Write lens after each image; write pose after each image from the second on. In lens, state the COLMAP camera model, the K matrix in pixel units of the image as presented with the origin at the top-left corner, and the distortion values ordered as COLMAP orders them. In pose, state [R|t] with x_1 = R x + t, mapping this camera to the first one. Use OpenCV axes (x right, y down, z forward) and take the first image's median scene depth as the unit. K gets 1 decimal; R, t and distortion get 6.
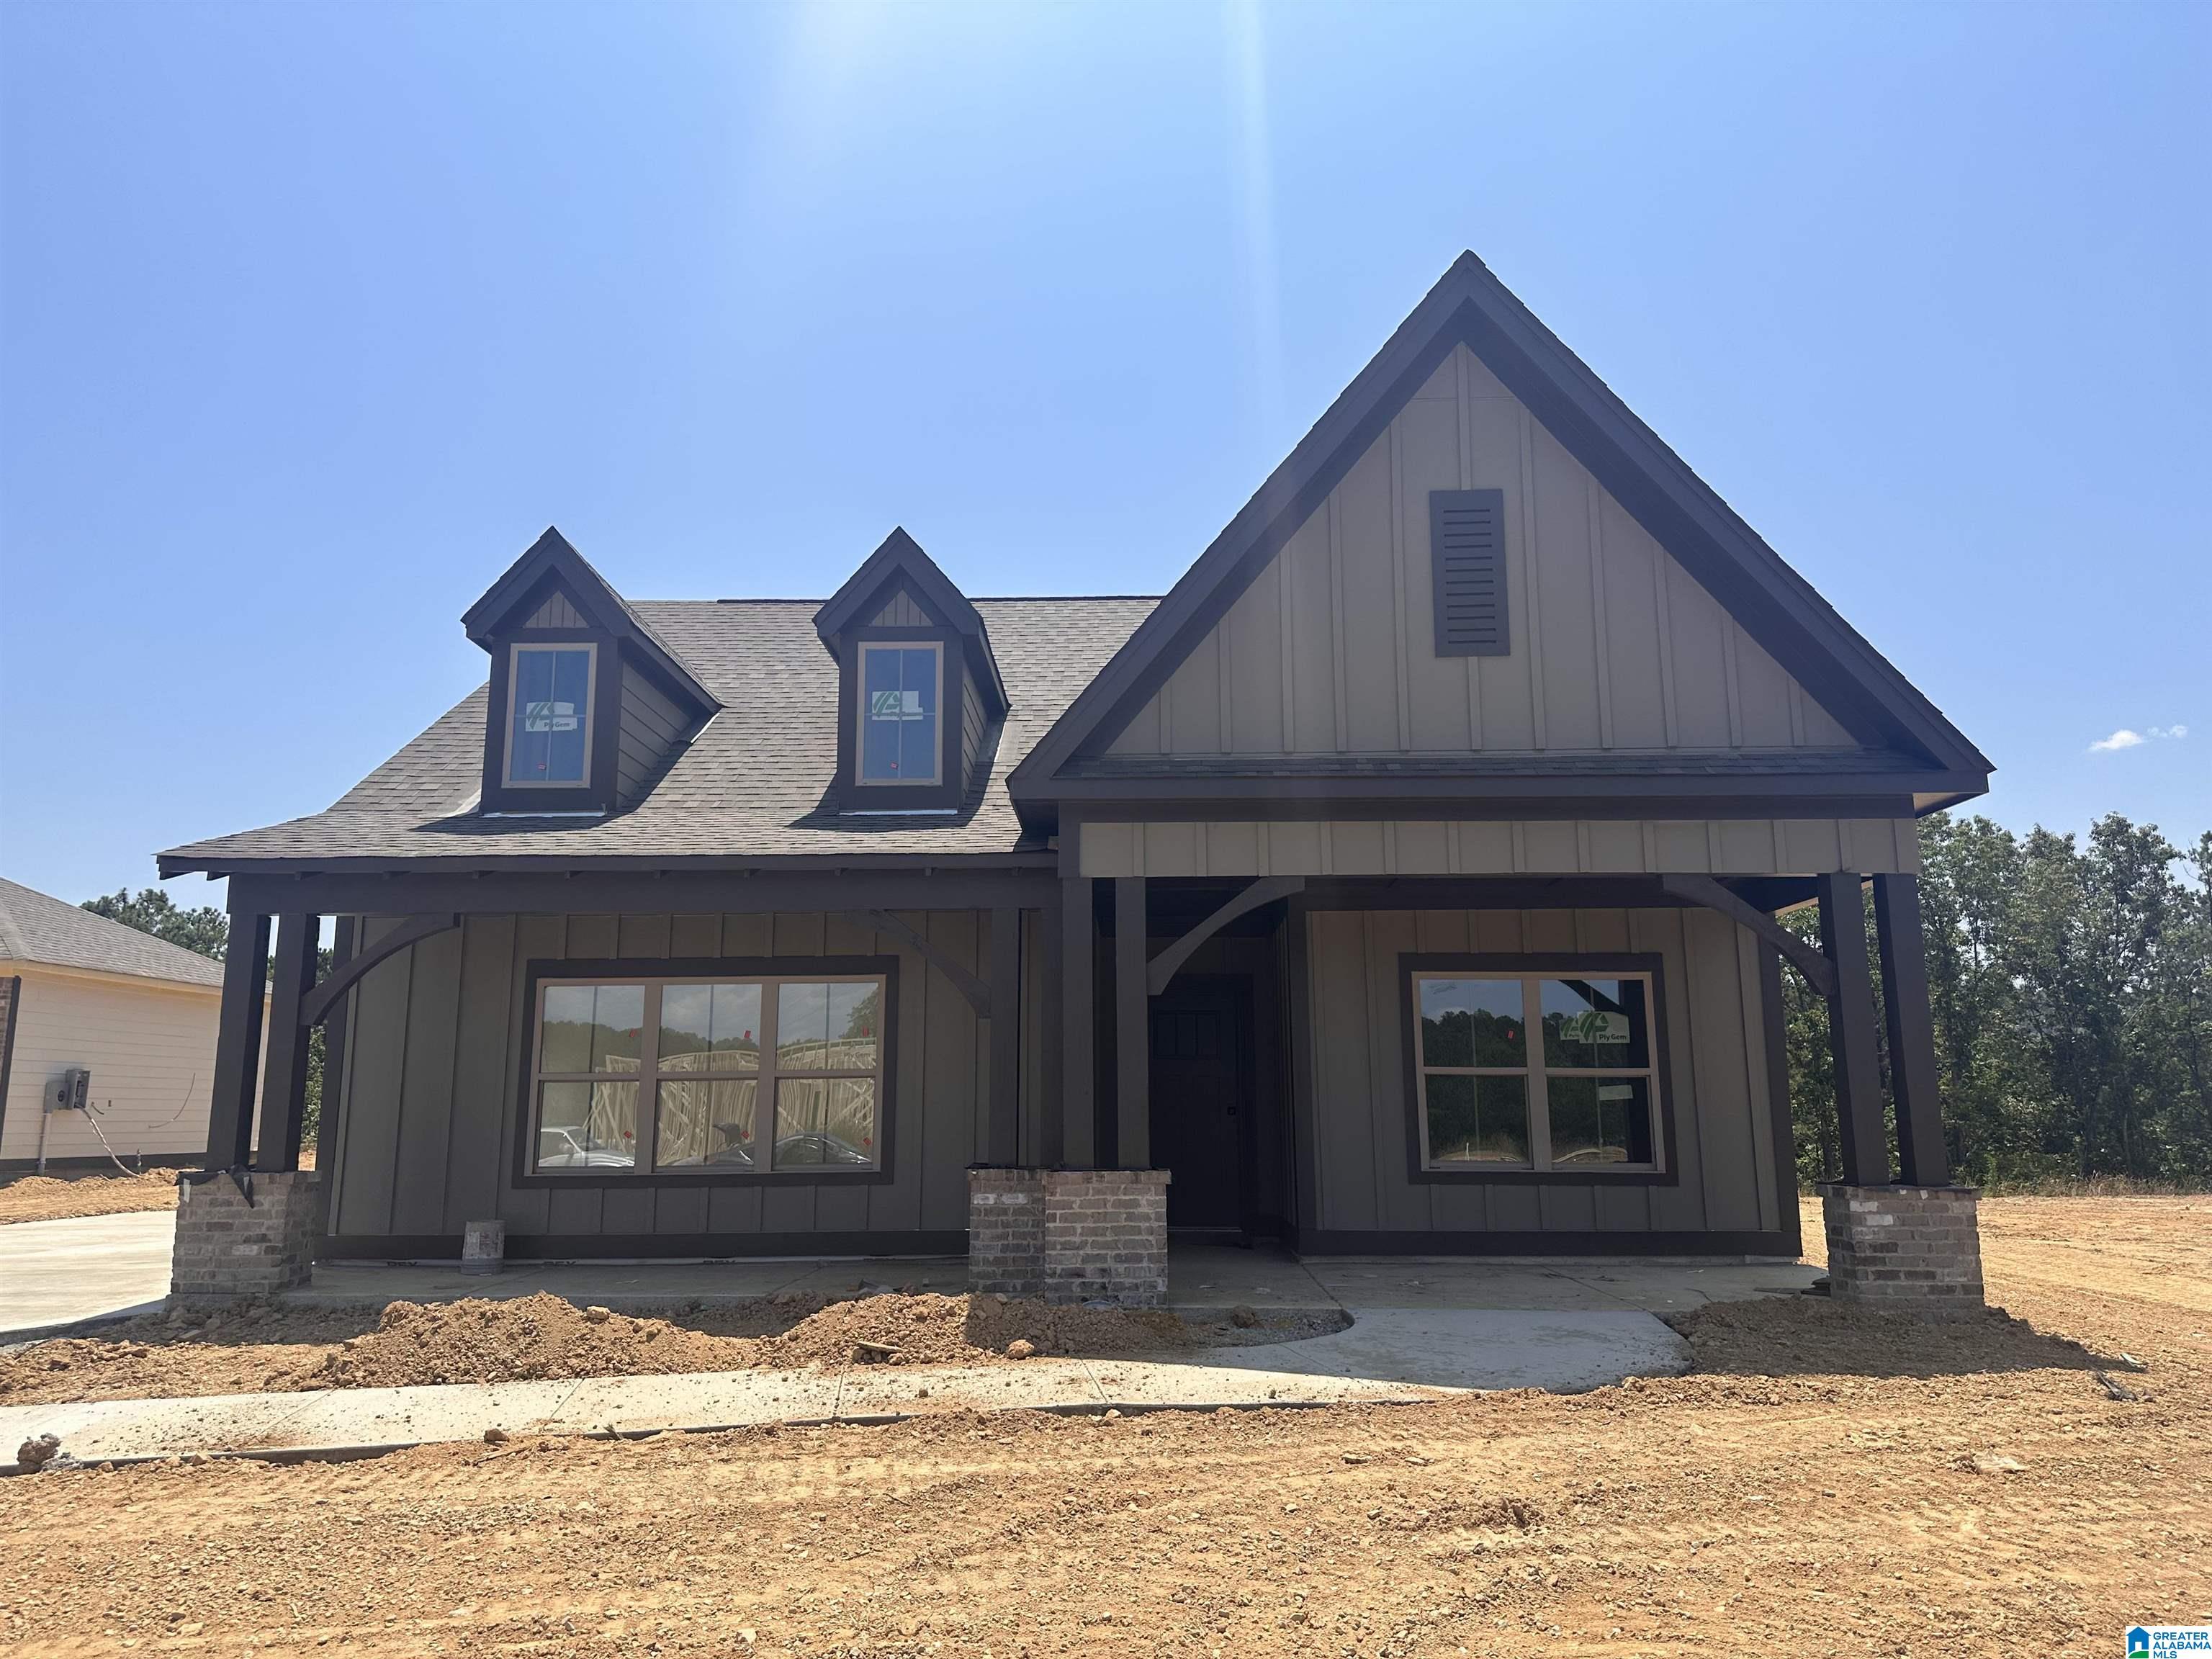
lens RADIAL K [[1532.8, 0, 1110.3], [0, 1532.8, 823.6], [0, 0, 1]] dist [0.120259, -0.187000]
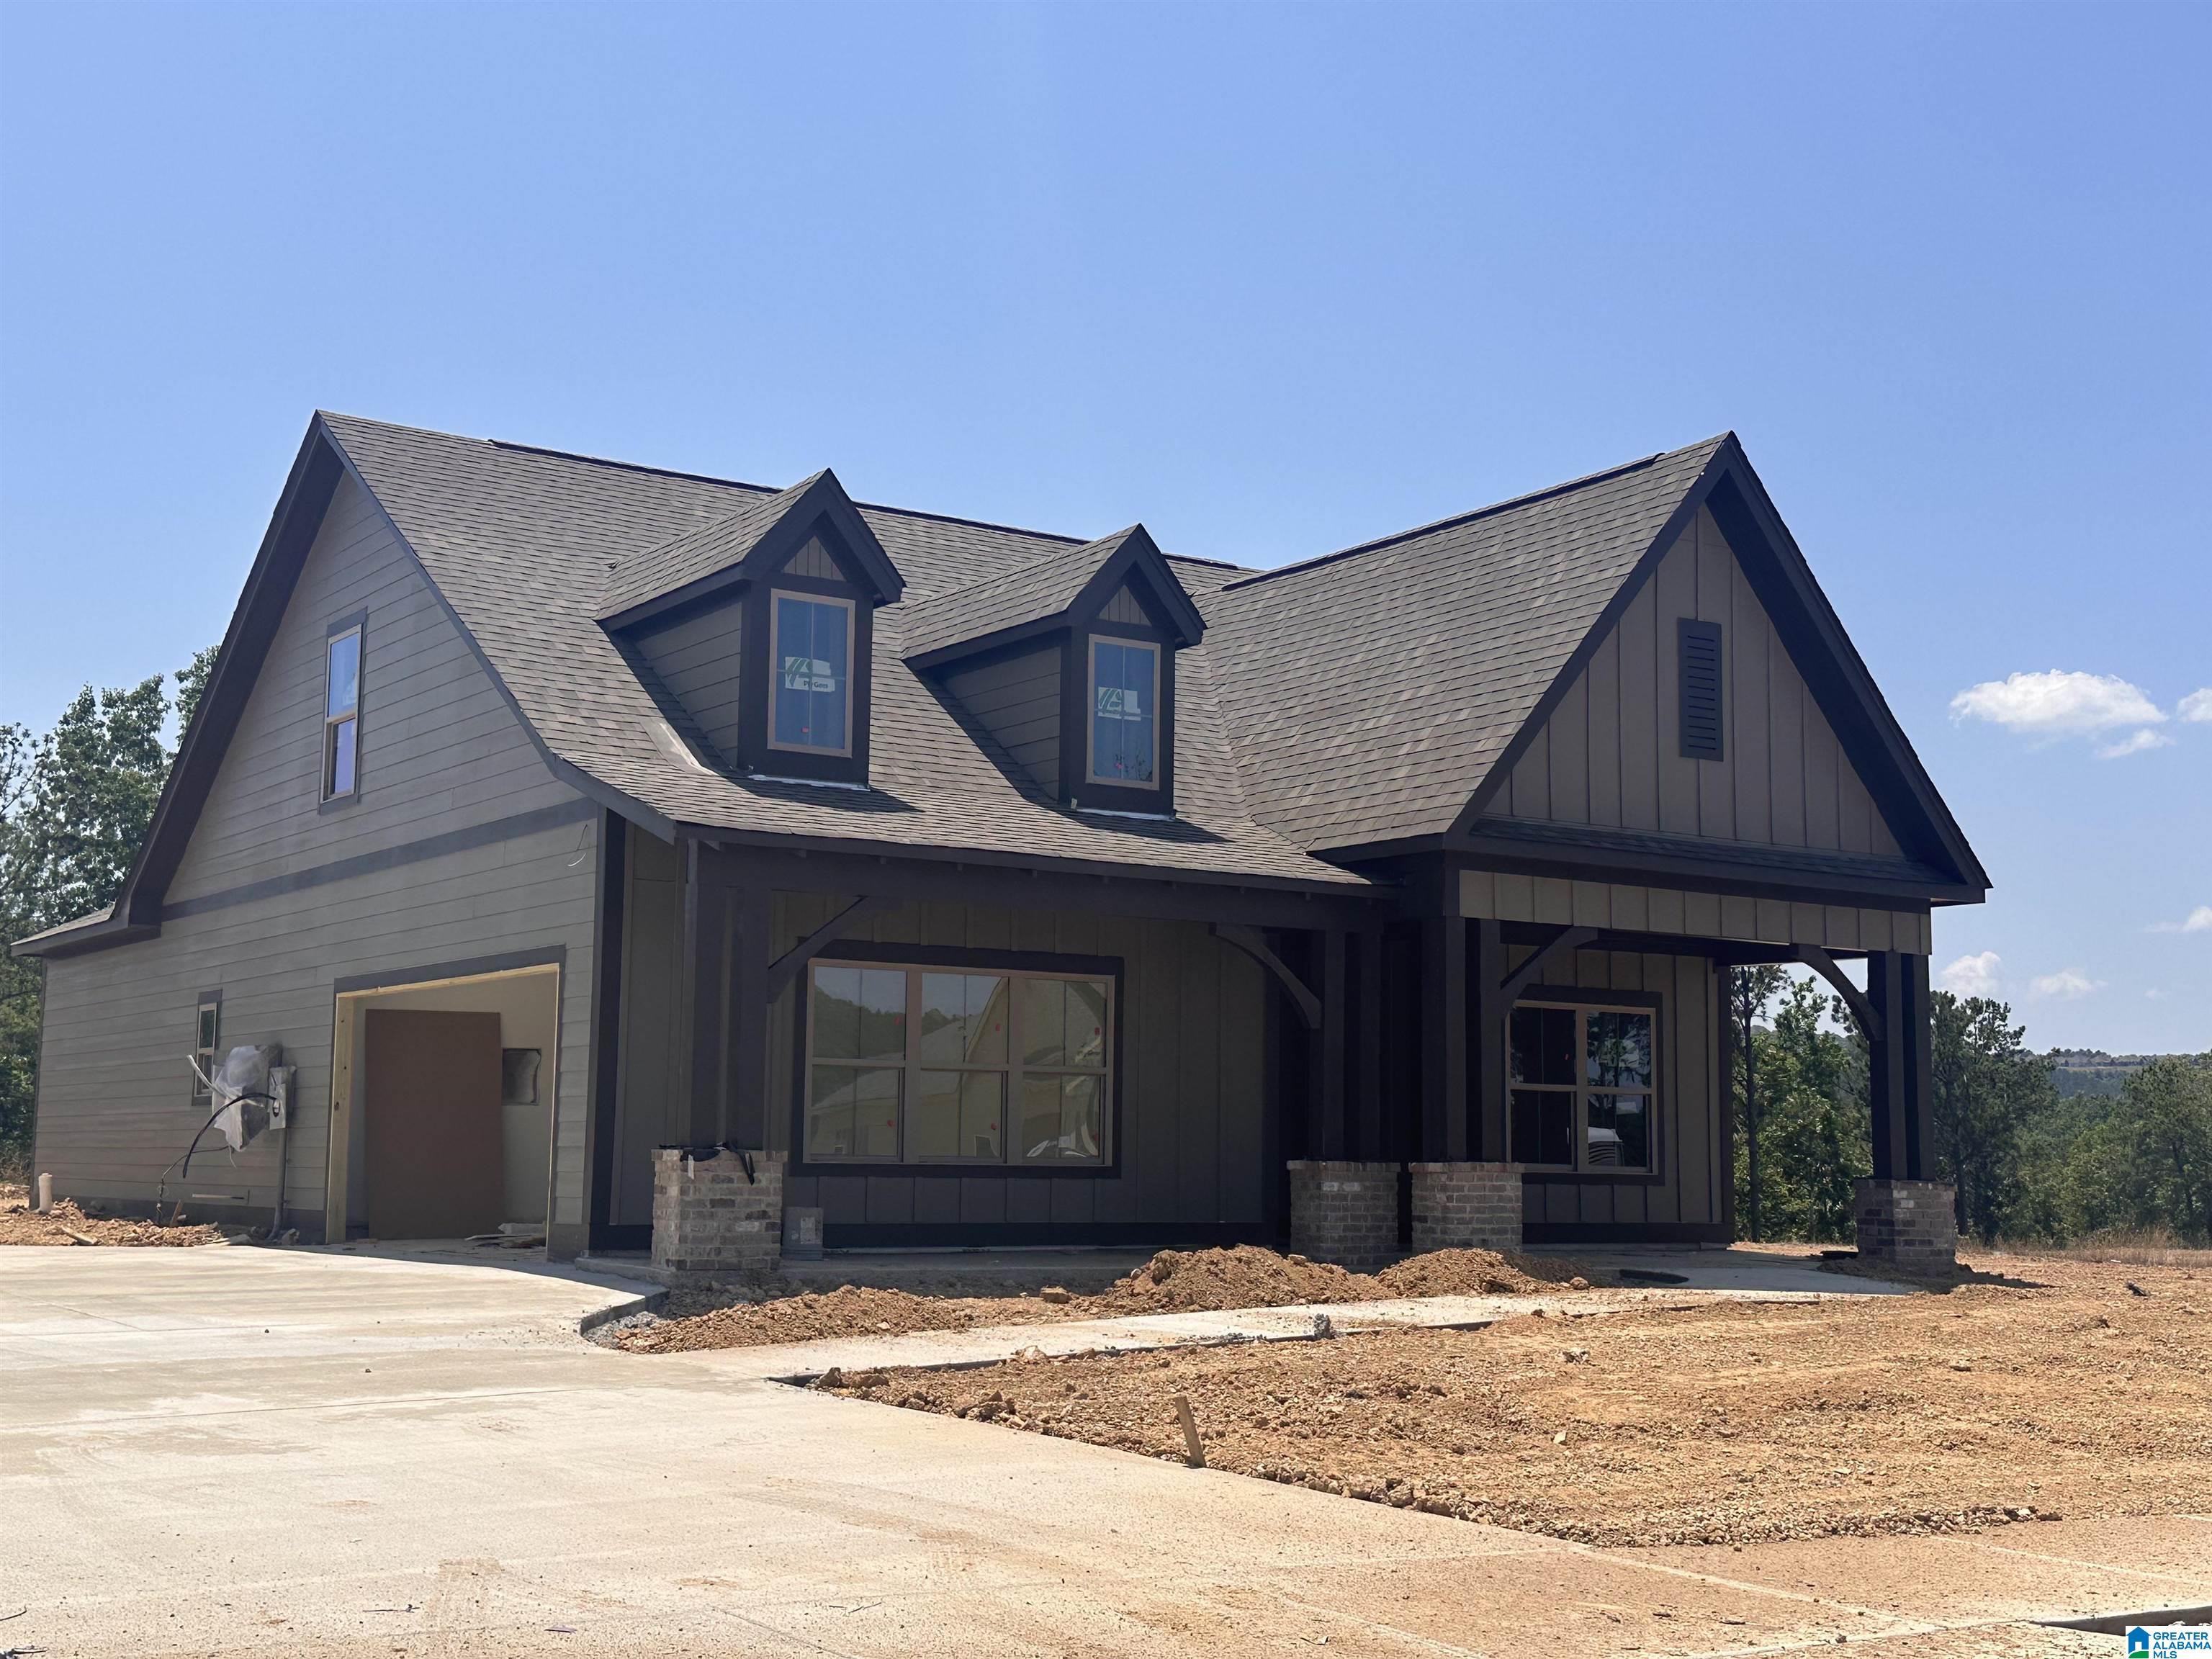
lens RADIAL K [[2657.8, 0, 1116.5], [0, 2657.8, 831.8], [0, 0, 1]] dist [0.116495, 0.016107]
pose [[0.821930, 0.084846, 0.563234, -1.345435], [-0.122412, 0.992050, 0.029193, -0.055121], [-0.556279, -0.092942, 0.825782, -0.515083]]
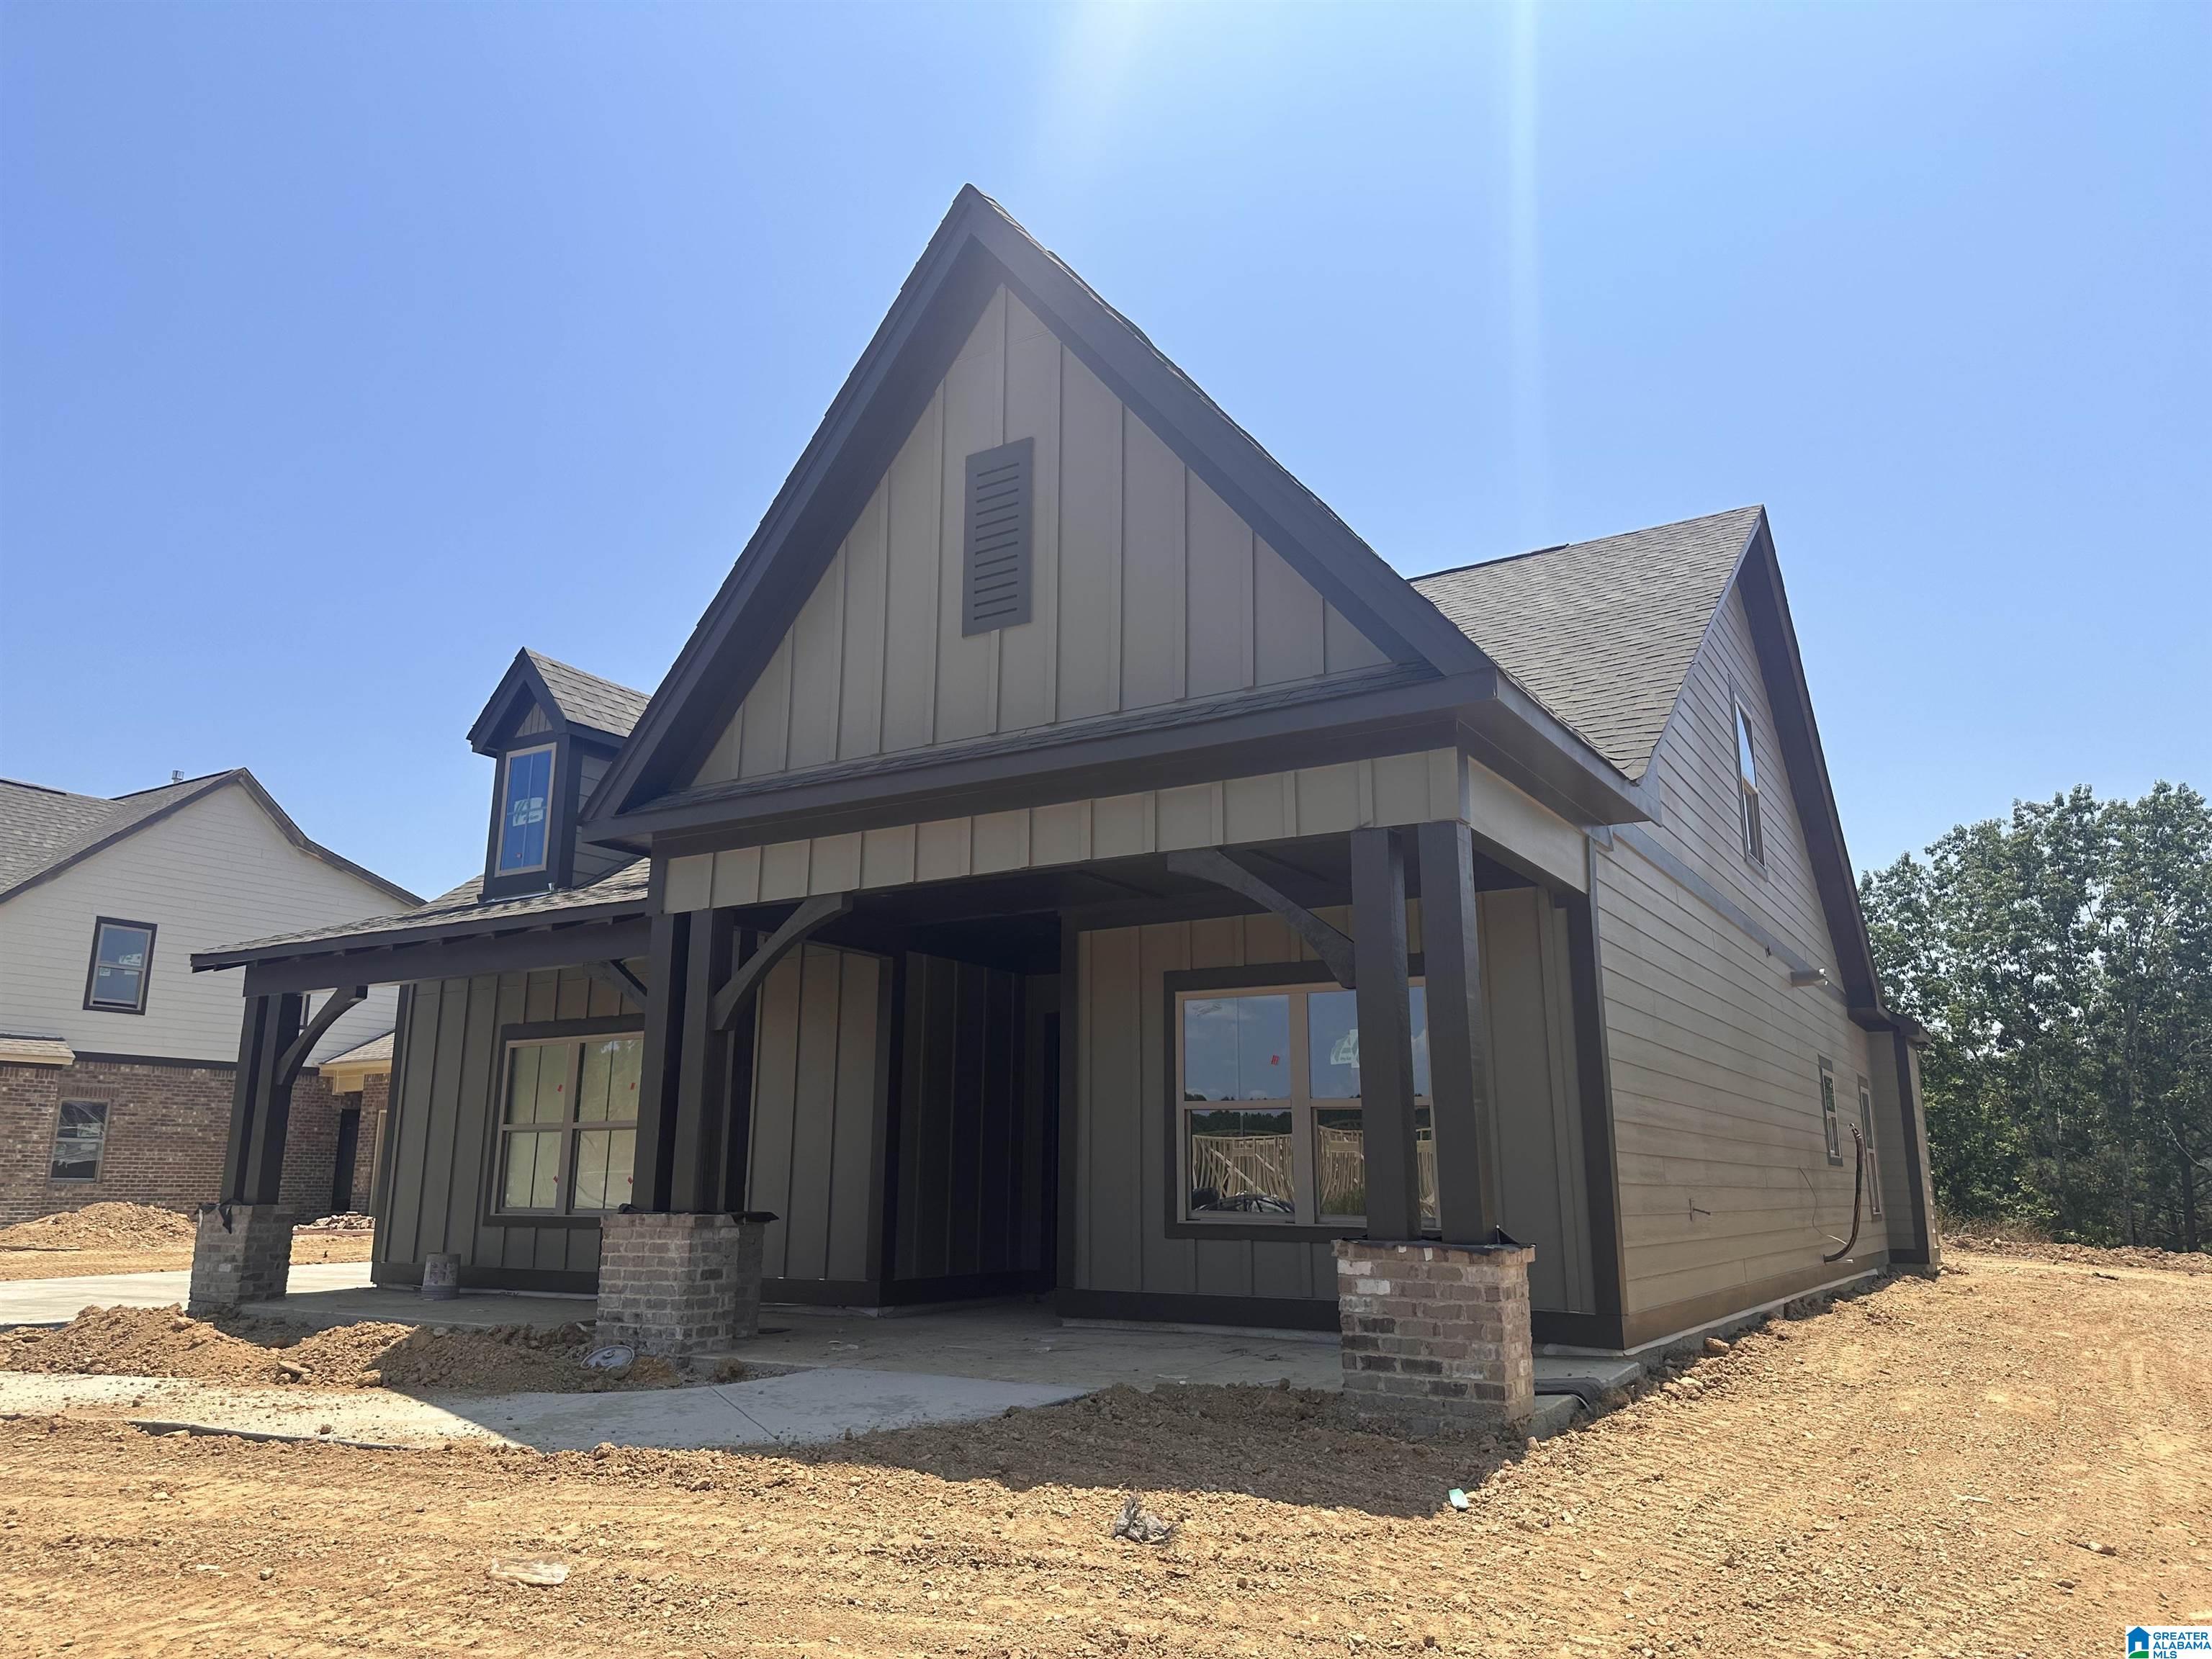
lens RADIAL K [[1532.8, 0, 1110.3], [0, 1532.8, 823.6], [0, 0, 1]] dist [0.120259, -0.187000]
pose [[0.865149, -0.108238, -0.489696, 0.703284], [0.087158, 0.994024, -0.065728, 0.065081], [0.493883, 0.014184, 0.869412, 0.264889]]
